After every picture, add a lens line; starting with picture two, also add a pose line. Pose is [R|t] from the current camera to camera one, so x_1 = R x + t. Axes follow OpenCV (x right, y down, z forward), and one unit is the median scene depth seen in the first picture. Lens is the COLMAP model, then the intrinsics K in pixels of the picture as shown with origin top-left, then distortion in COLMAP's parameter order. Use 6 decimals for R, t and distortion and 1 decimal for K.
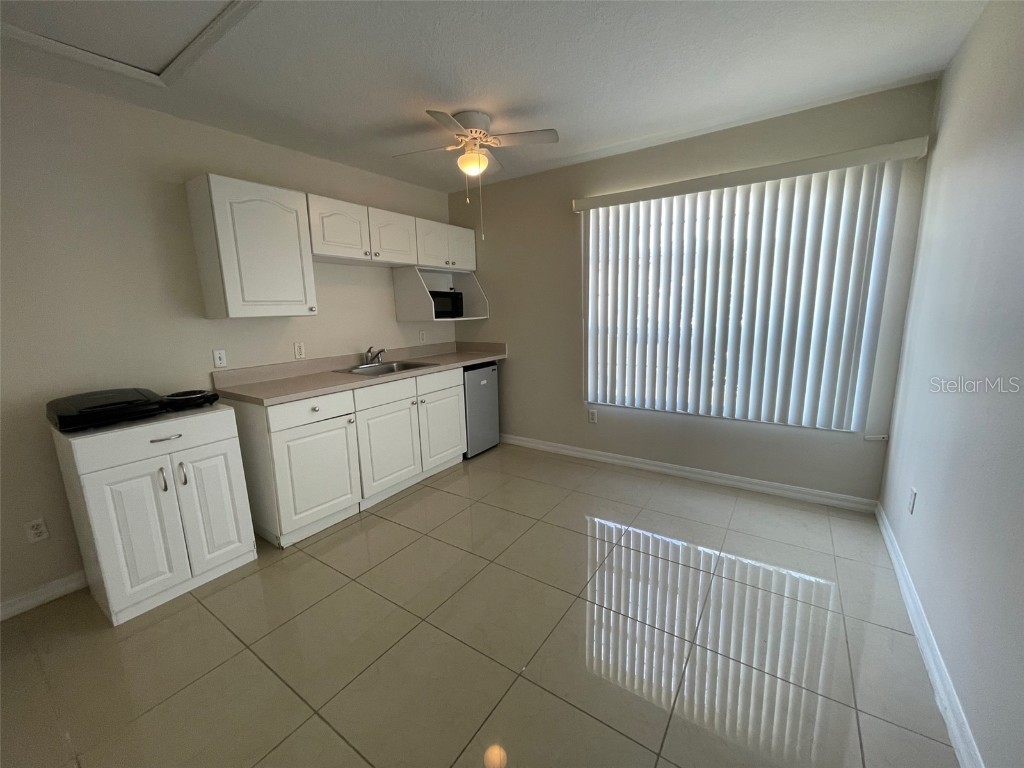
lens RADIAL K [[415.9, 0, 507.4], [0, 415.9, 383.4], [0, 0, 1]] dist [0.003341, 0.000375]
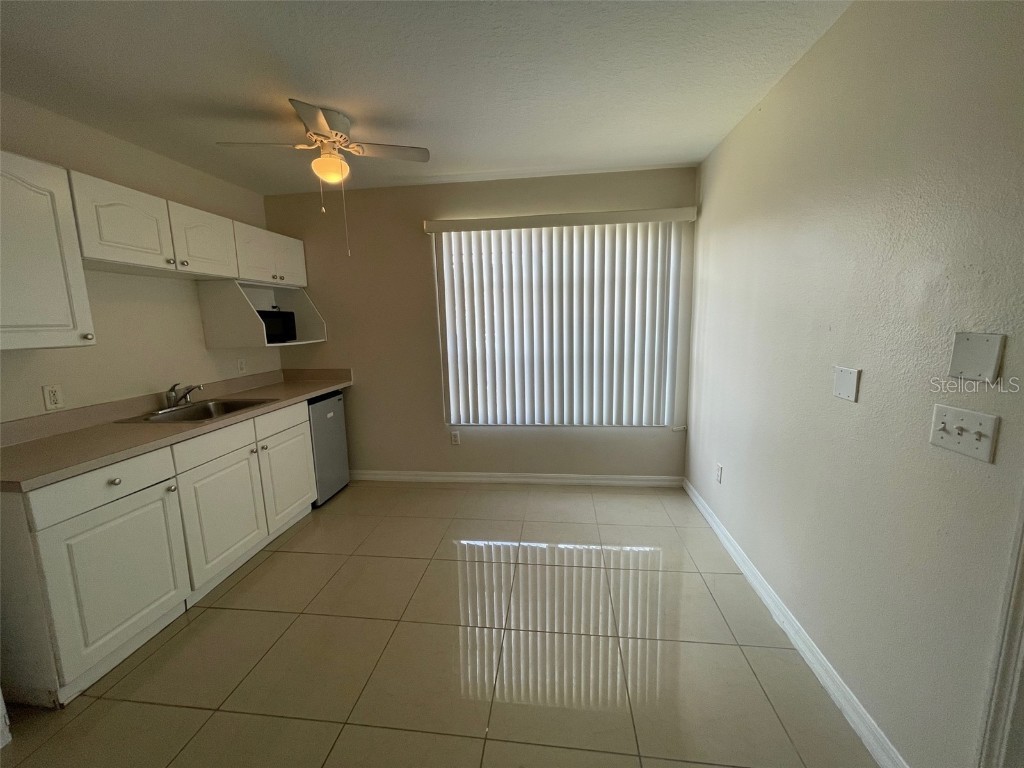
lens RADIAL K [[415.9, 0, 506.4], [0, 415.9, 383.2], [0, 0, 1]] dist [0.003341, 0.000375]
pose [[0.887745, -0.066018, 0.455577, -0.160392], [0.084024, 0.996276, -0.019361, -0.027731], [-0.452602, 0.055467, 0.889986, 0.069267]]
